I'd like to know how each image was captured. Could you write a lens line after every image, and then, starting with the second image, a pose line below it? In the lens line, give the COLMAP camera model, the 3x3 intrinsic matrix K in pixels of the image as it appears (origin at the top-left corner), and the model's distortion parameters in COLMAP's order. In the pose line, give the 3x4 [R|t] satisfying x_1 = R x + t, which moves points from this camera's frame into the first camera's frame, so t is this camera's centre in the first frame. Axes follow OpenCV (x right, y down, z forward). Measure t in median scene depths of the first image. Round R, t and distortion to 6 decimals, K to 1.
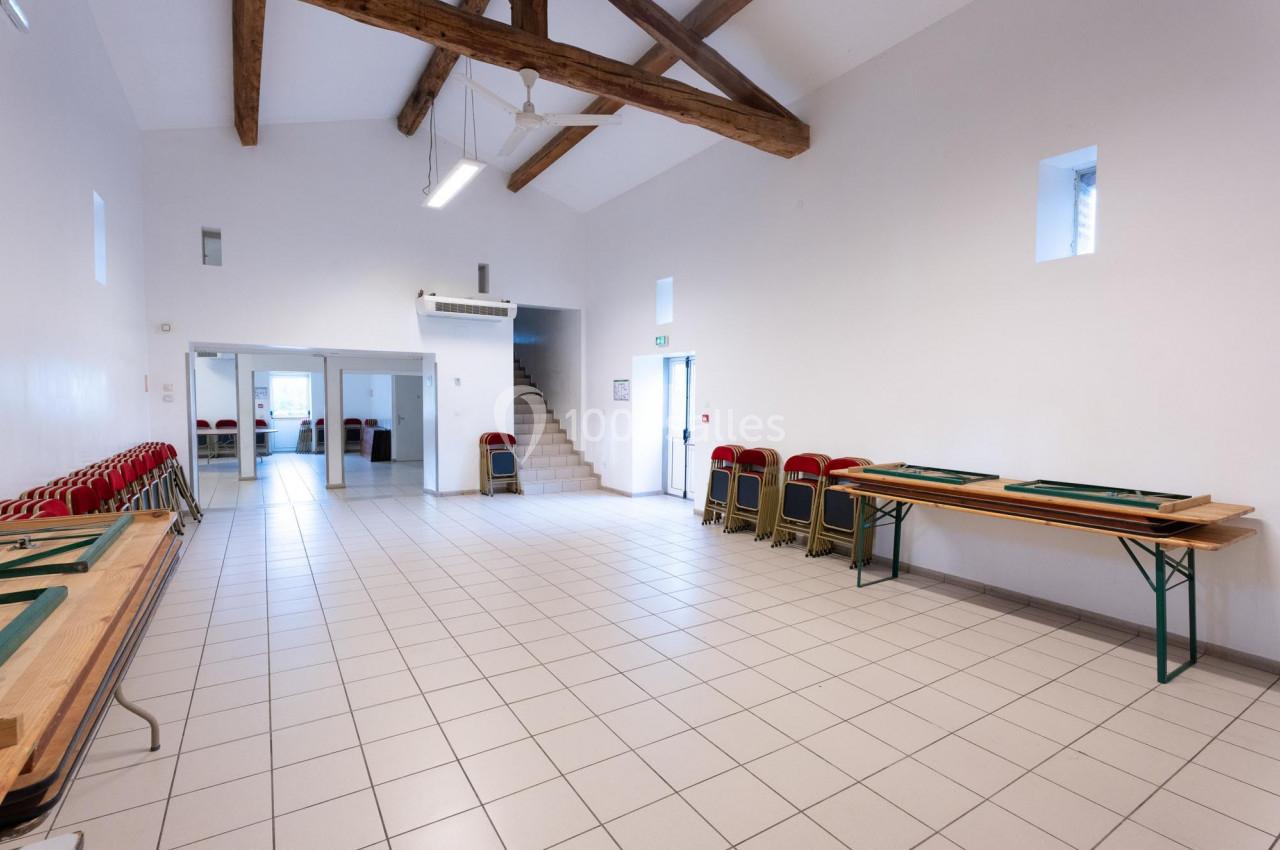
lens RADIAL K [[573.9, 0, 627.7], [0, 573.9, 429.7], [0, 0, 1]] dist [-0.003158, -0.000439]
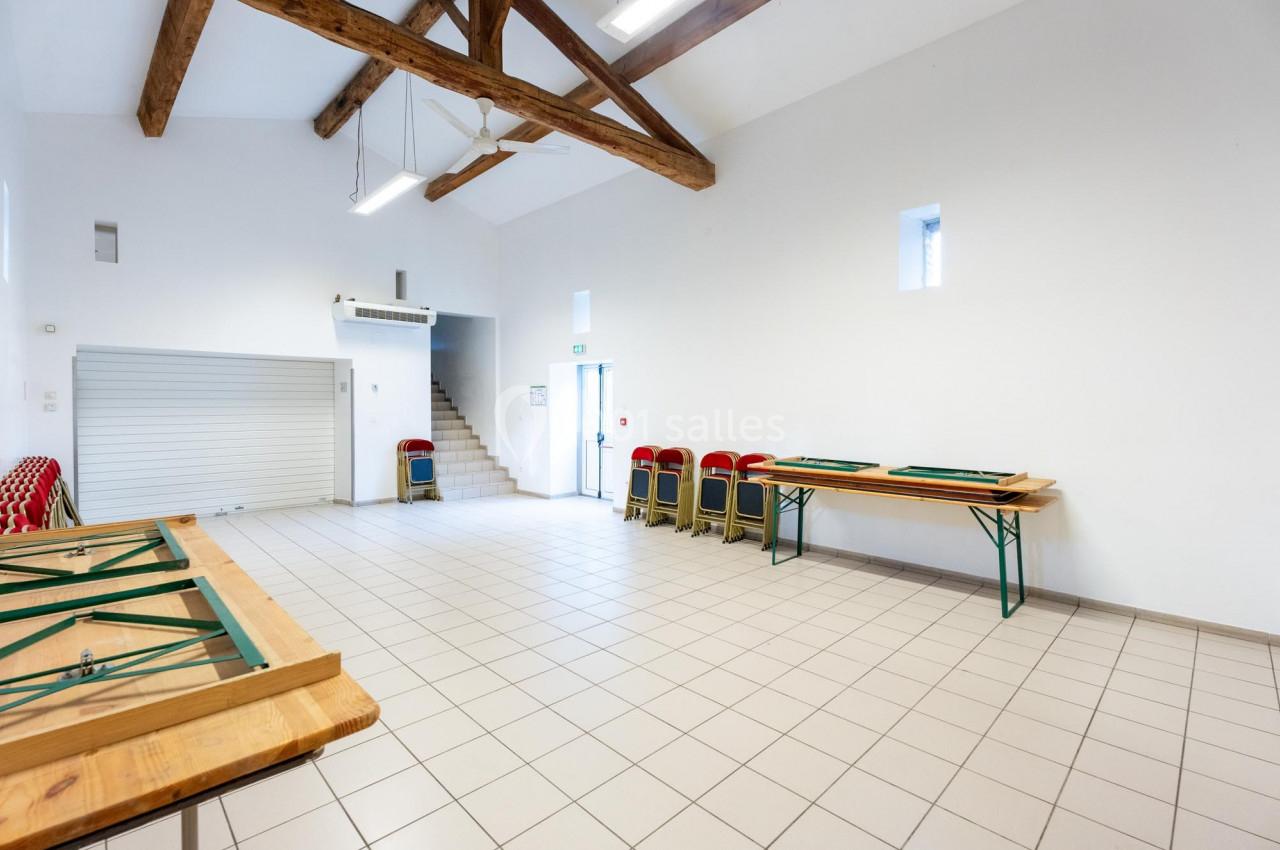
lens RADIAL K [[573.9, 0, 627.2], [0, 573.9, 415.1], [0, 0, 1]] dist [-0.003158, -0.000439]
pose [[0.975990, -0.012181, 0.217475, -0.115946], [0.020003, 0.999228, -0.033804, 0.005795], [-0.216895, 0.037343, 0.975480, -0.064839]]
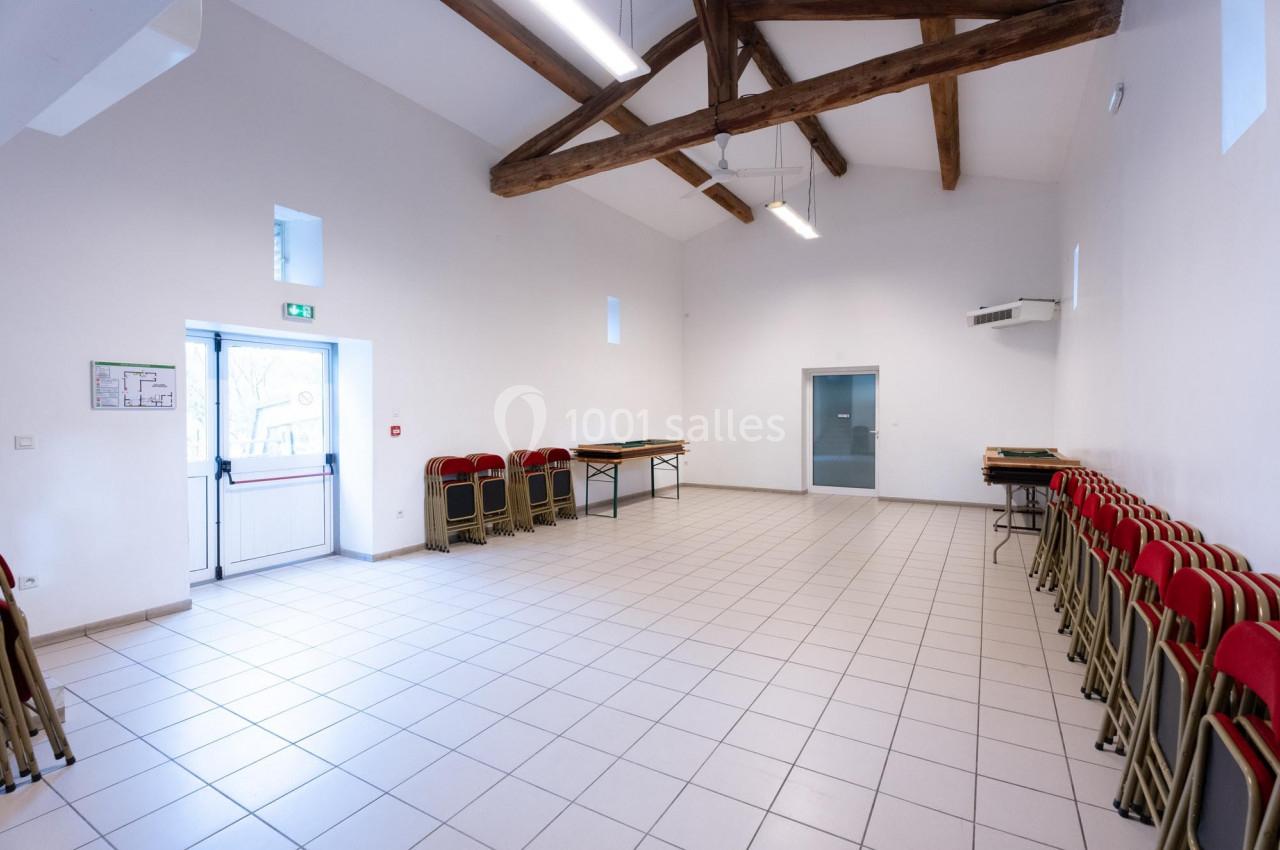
lens RADIAL K [[573.9, 0, 653.5], [0, 573.9, 421.1], [0, 0, 1]] dist [-0.003158, -0.000439]
pose [[-0.479178, -0.027590, 0.877284, -0.890545], [0.039230, 0.997834, 0.052809, -0.074773], [-0.876841, 0.059721, -0.477058, 1.302928]]
